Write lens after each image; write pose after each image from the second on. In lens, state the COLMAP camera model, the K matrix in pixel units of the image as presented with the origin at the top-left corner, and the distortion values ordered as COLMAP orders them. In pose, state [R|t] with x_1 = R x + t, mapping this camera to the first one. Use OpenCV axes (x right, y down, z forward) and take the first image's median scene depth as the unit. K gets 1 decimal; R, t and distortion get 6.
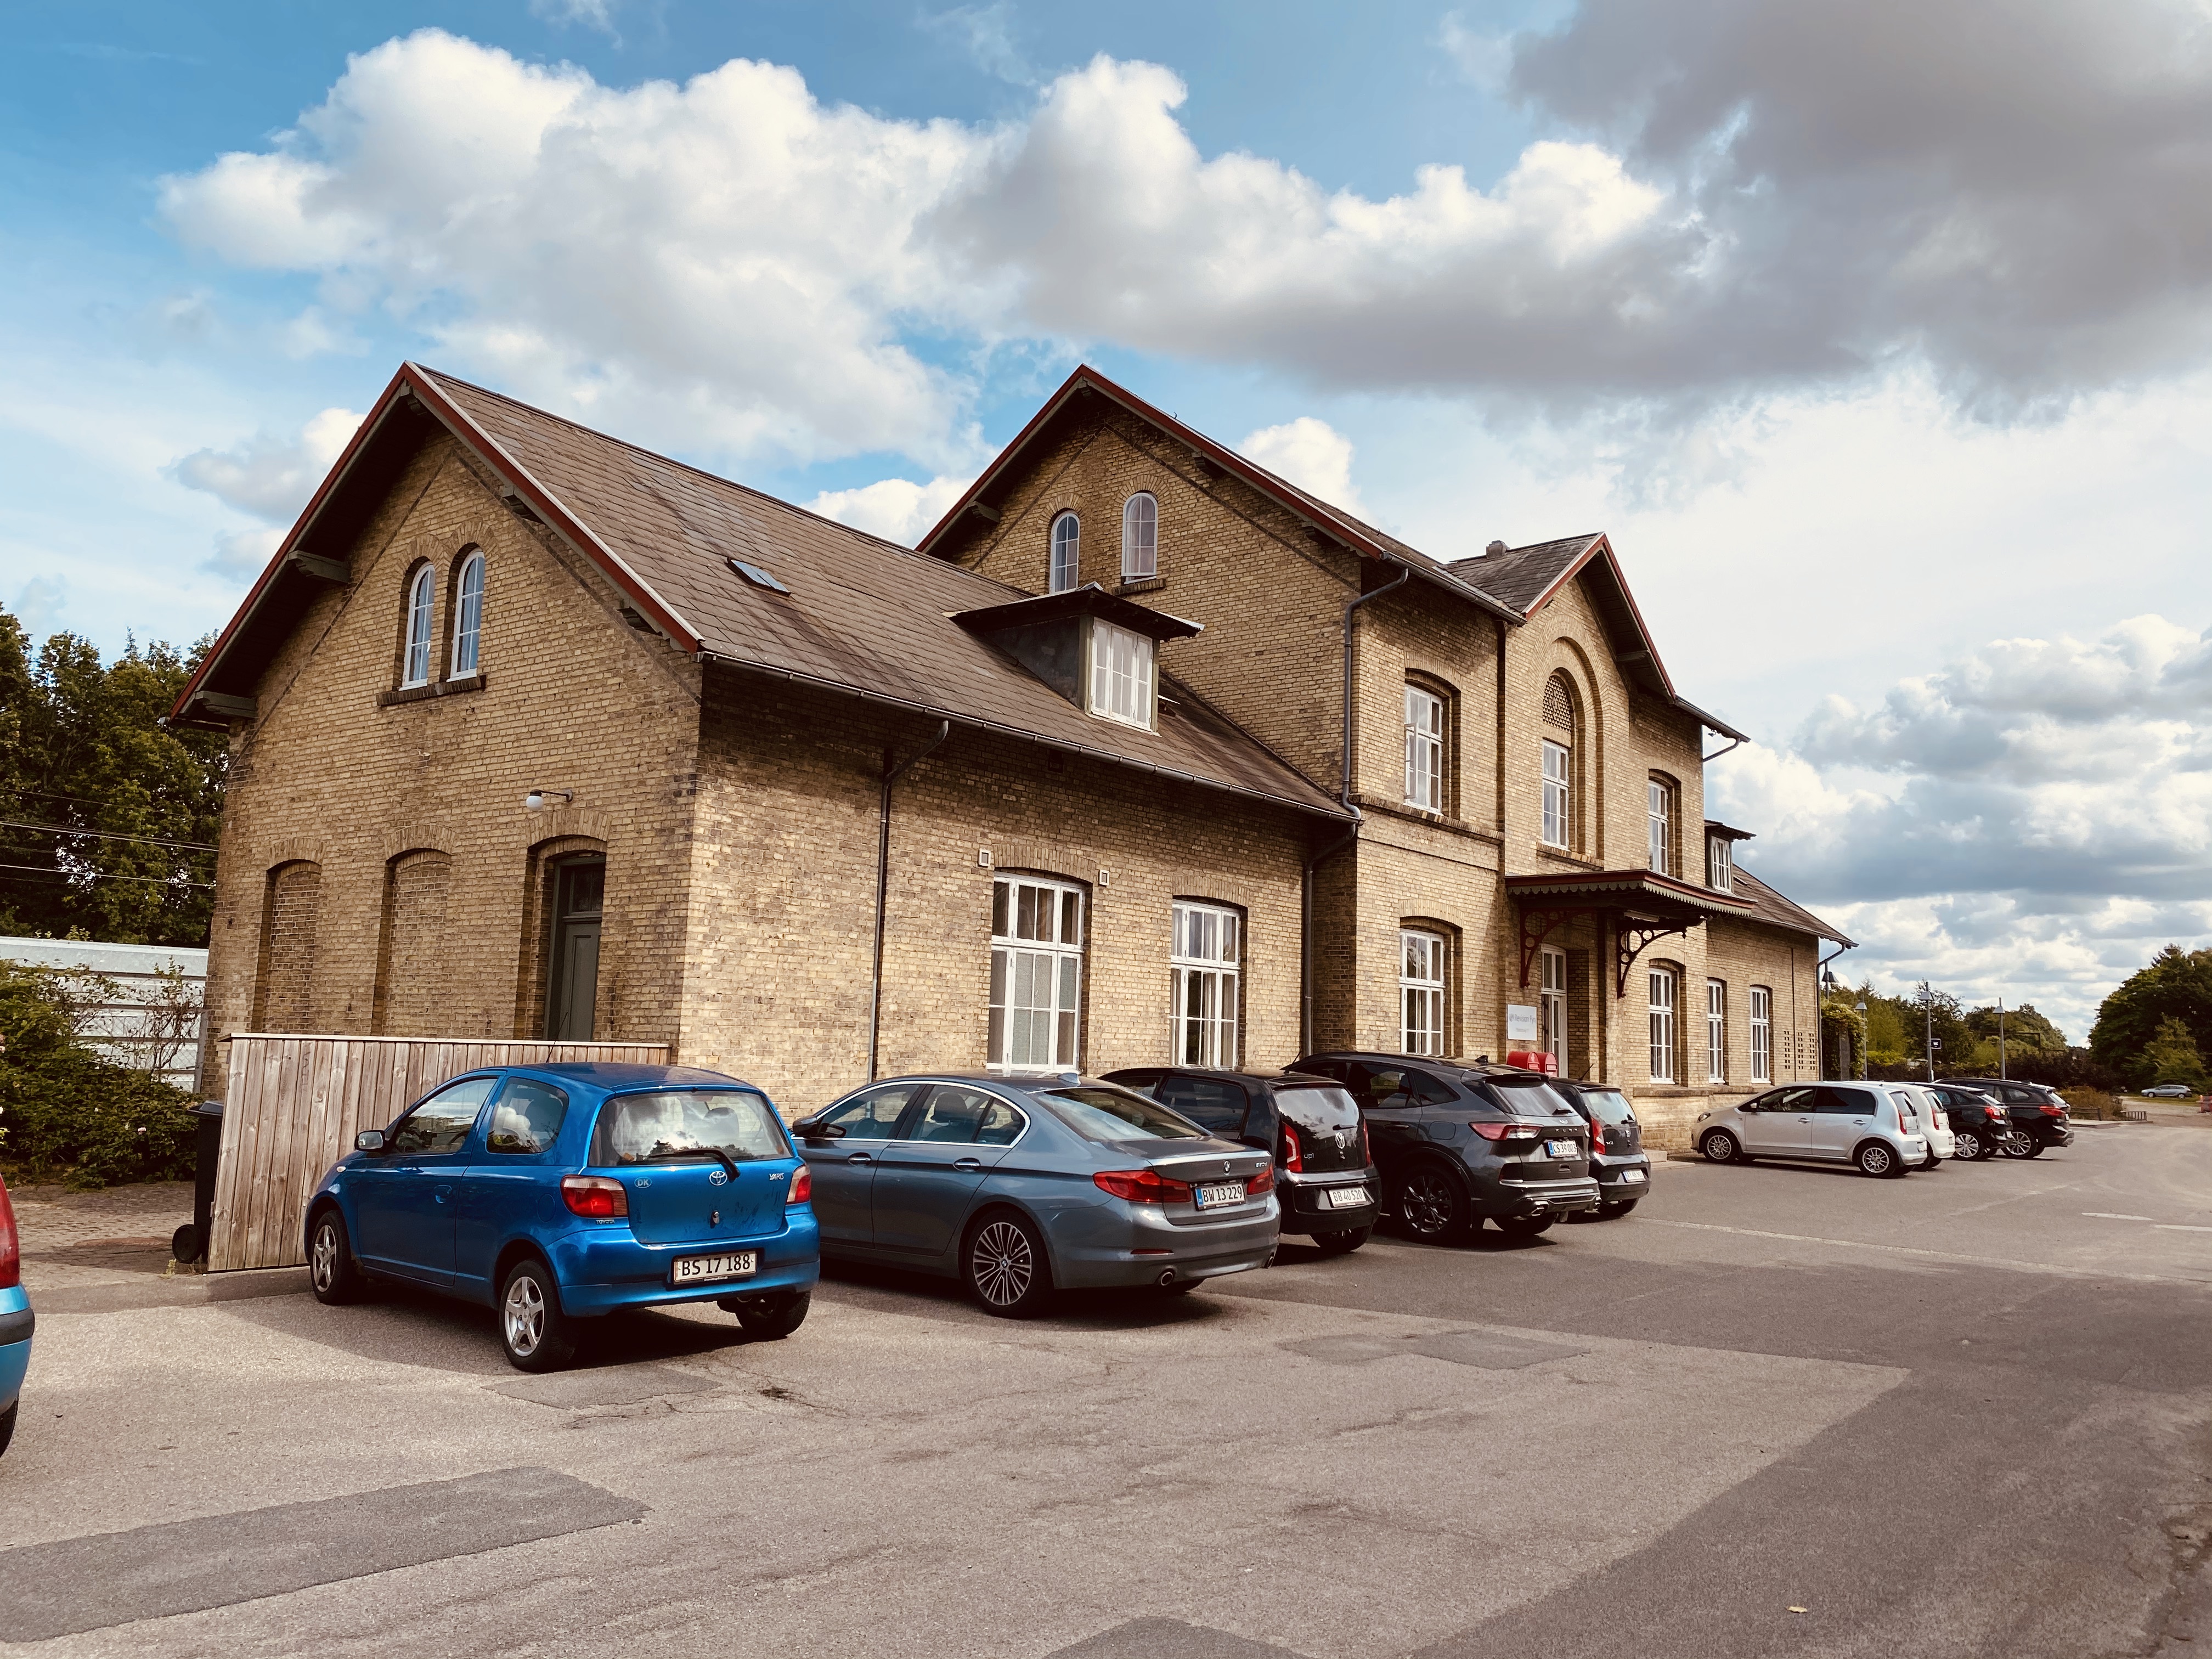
lens RADIAL K [[1668.2, 0, 1106.0], [0, 1668.2, 829.5], [0, 0, 1]] dist [-0.000599, -0.005180]
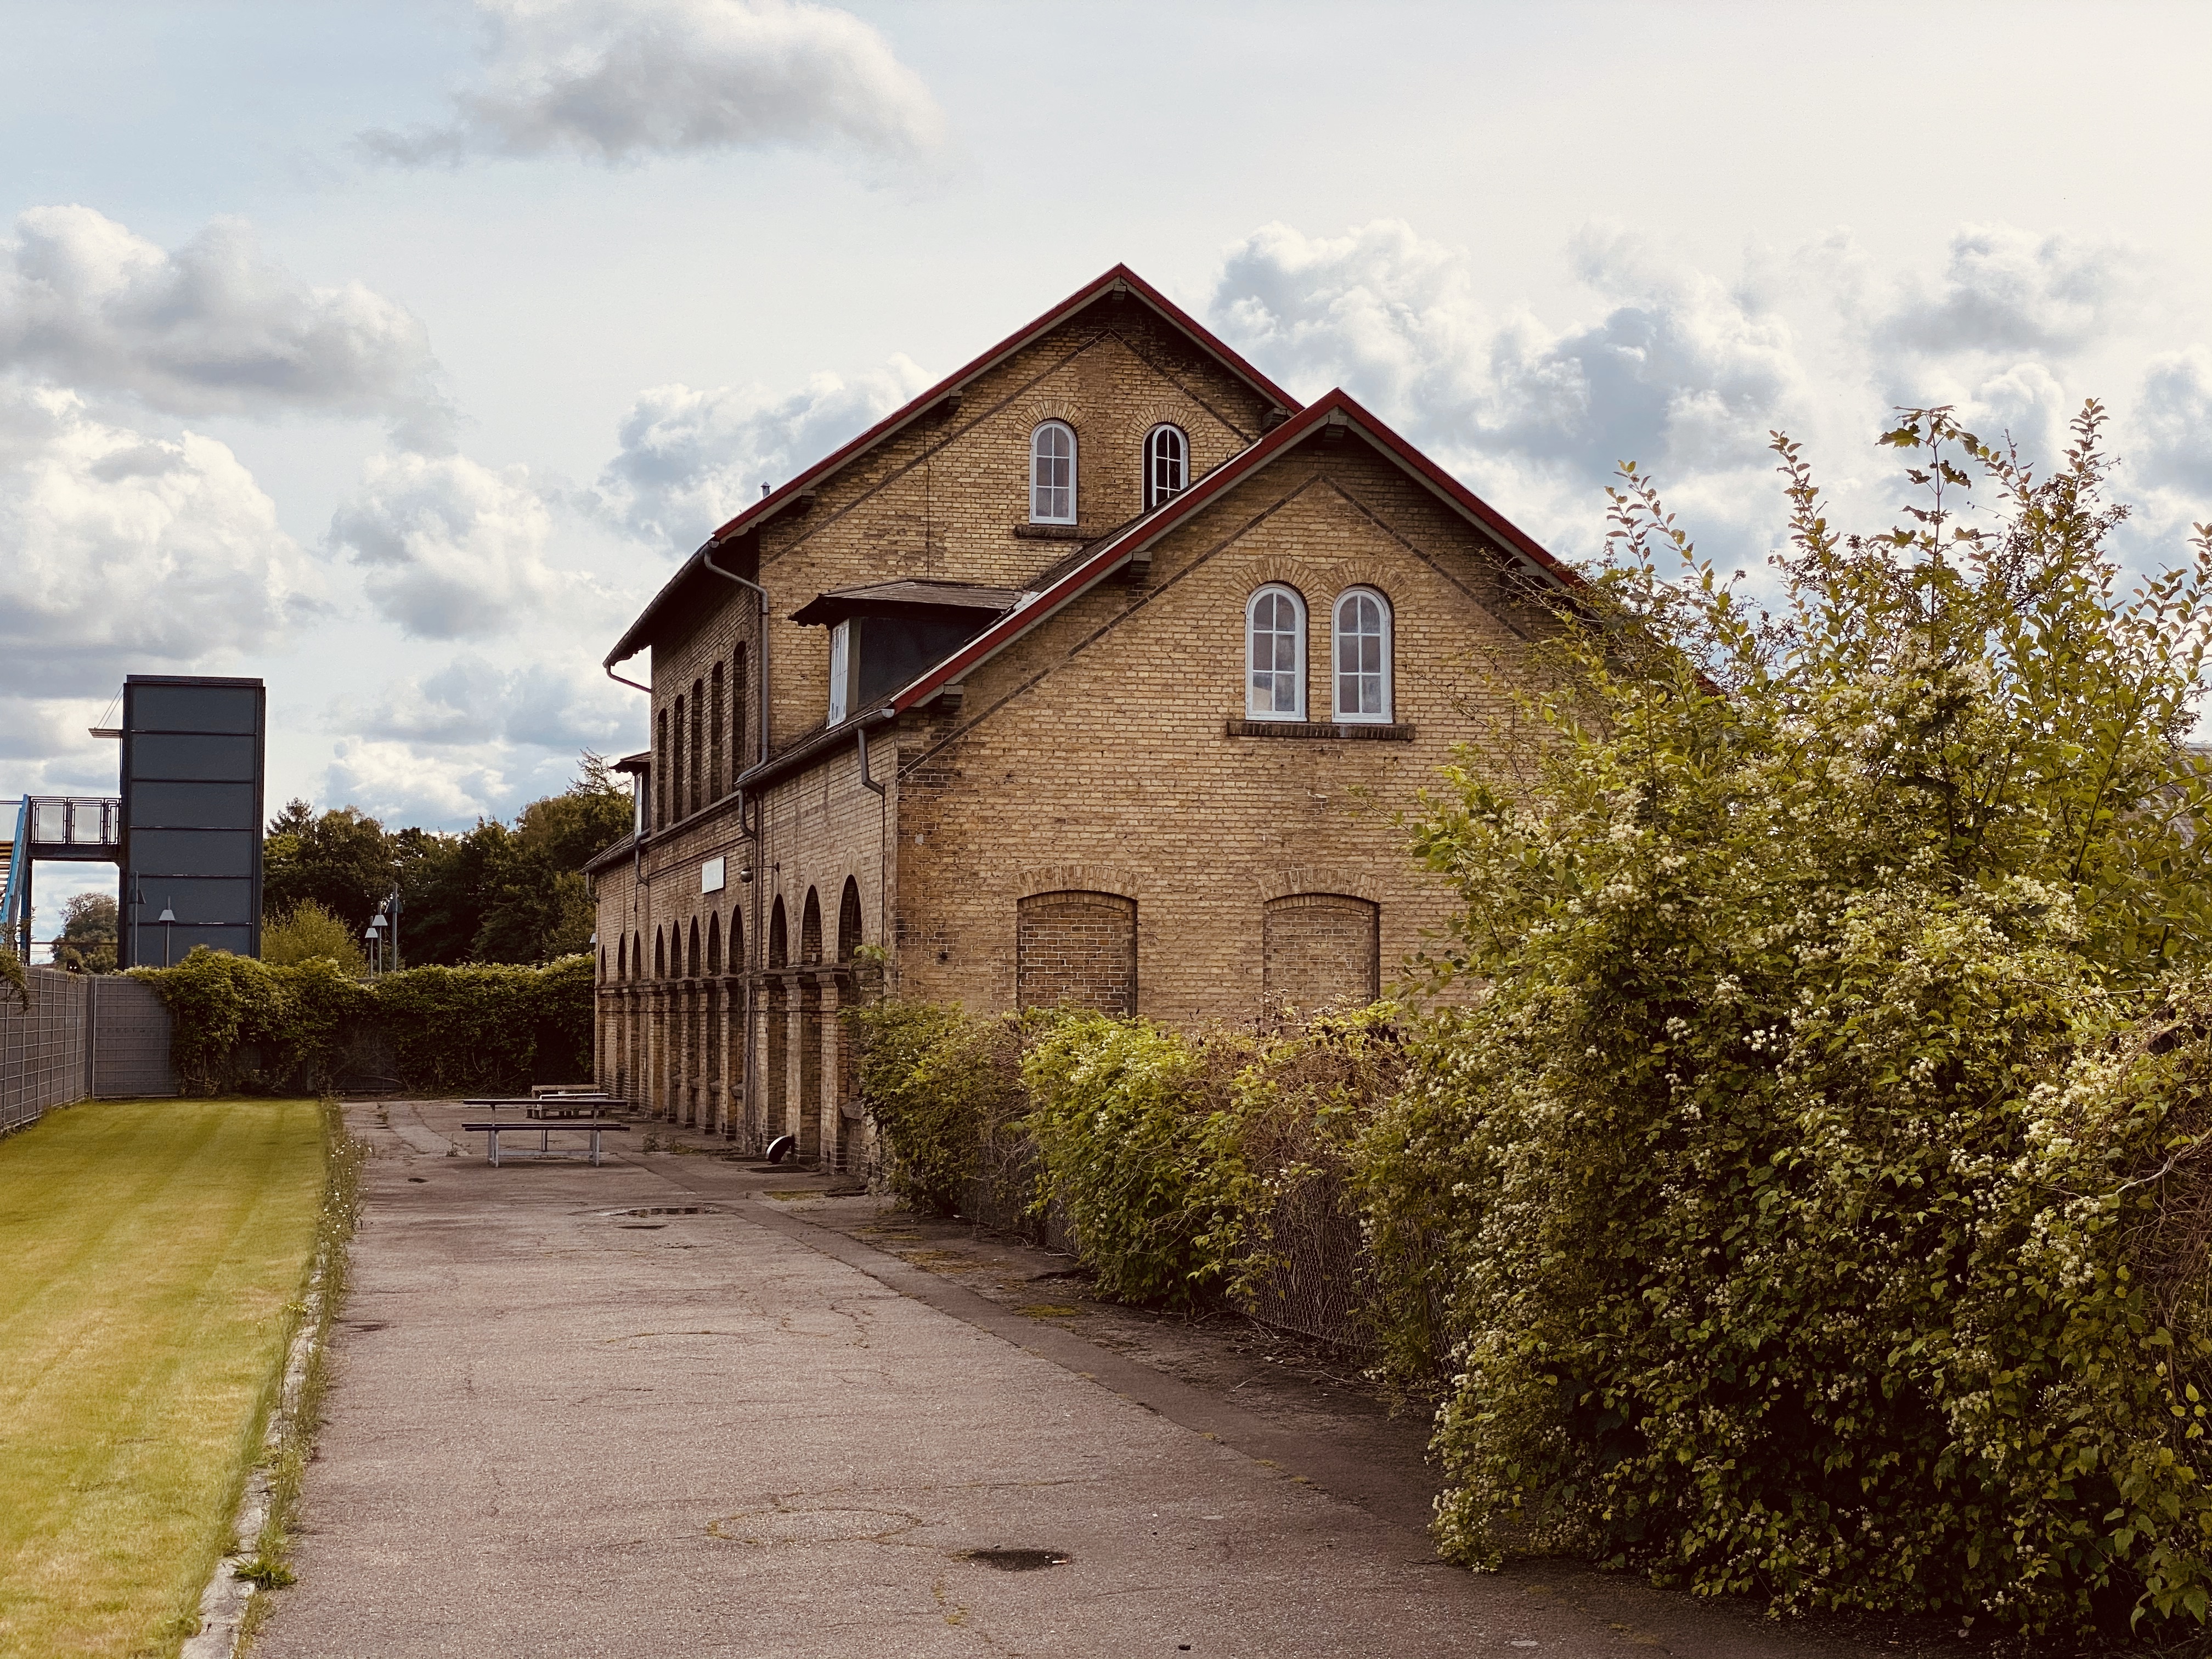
lens RADIAL K [[3355.7, 0, 1106.0], [0, 3355.7, 829.5], [0, 0, 1]] dist [0.006666, 0.019906]
pose [[0.623454, 0.014868, 0.781719, -1.240452], [-0.085442, 0.995127, 0.049217, -0.068432], [-0.777177, -0.097476, 0.621686, -0.078317]]
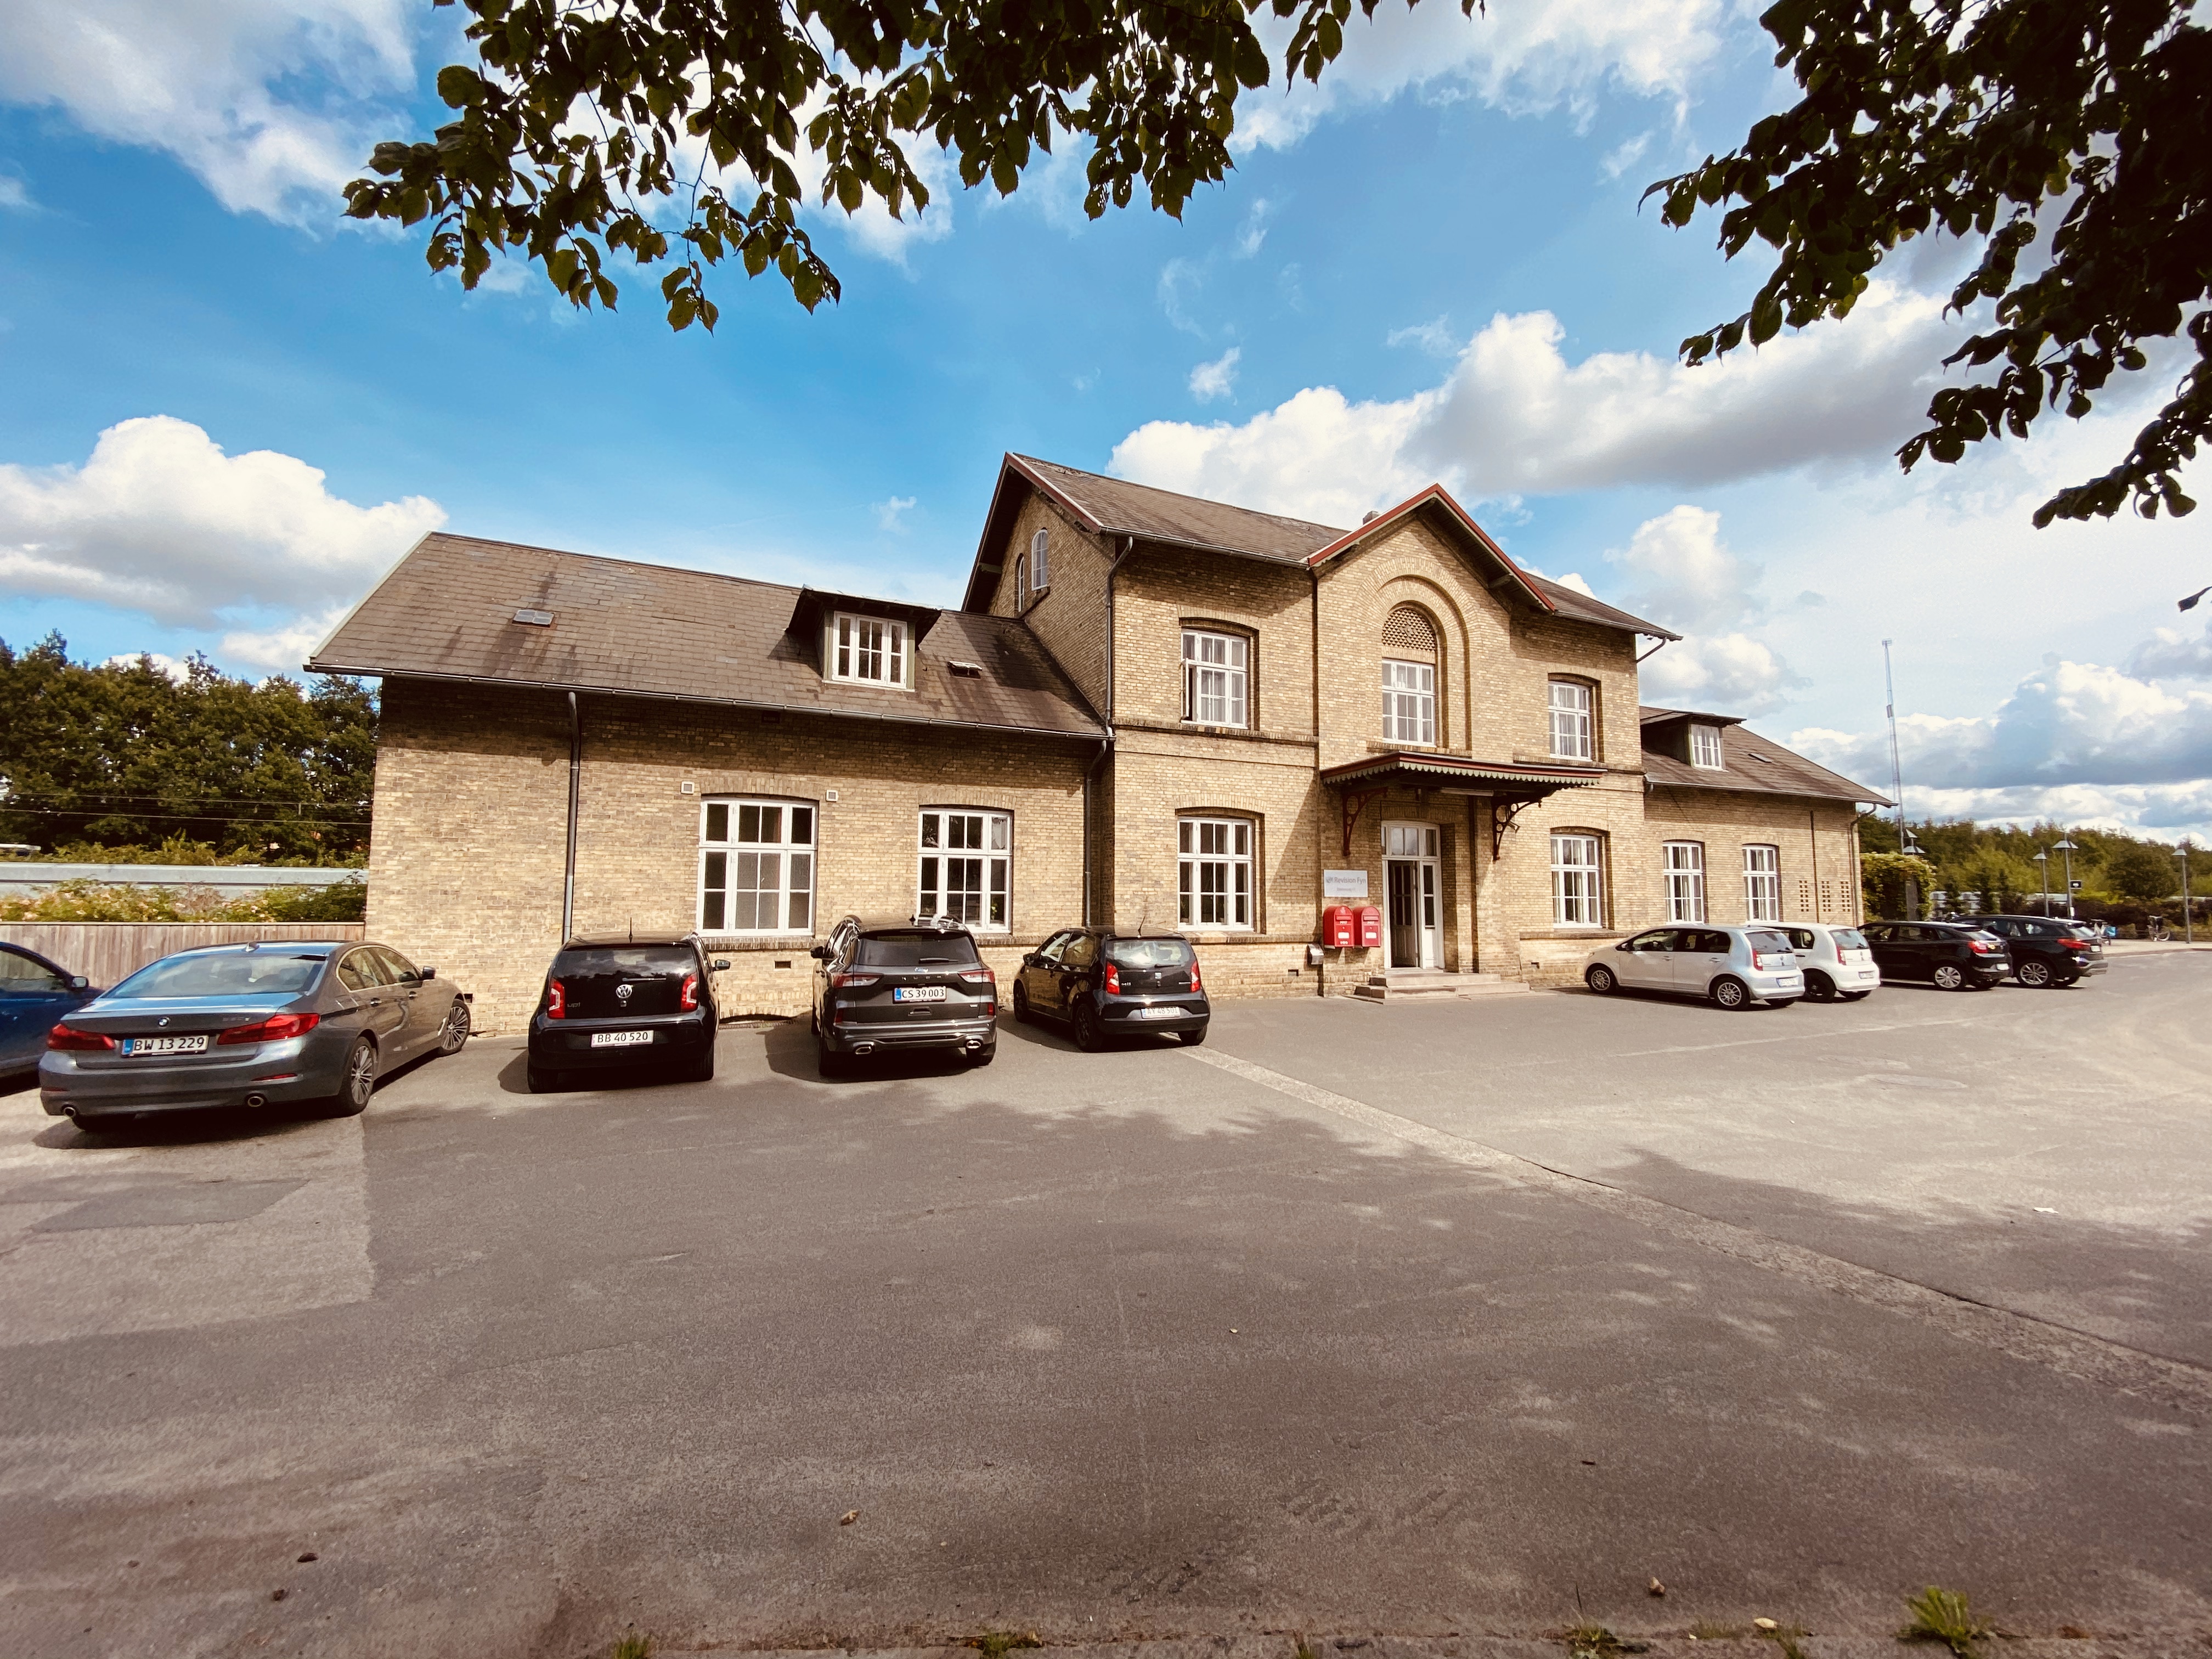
lens RADIAL K [[878.4, 0, 1107.6], [0, 878.4, 857.0], [0, 0, 1]] dist [0.026825, -0.000070]
pose [[0.885491, -0.057869, -0.461040, 0.491403], [0.087480, 0.995234, 0.043097, 0.061805], [0.456348, -0.078494, 0.886332, 0.395141]]
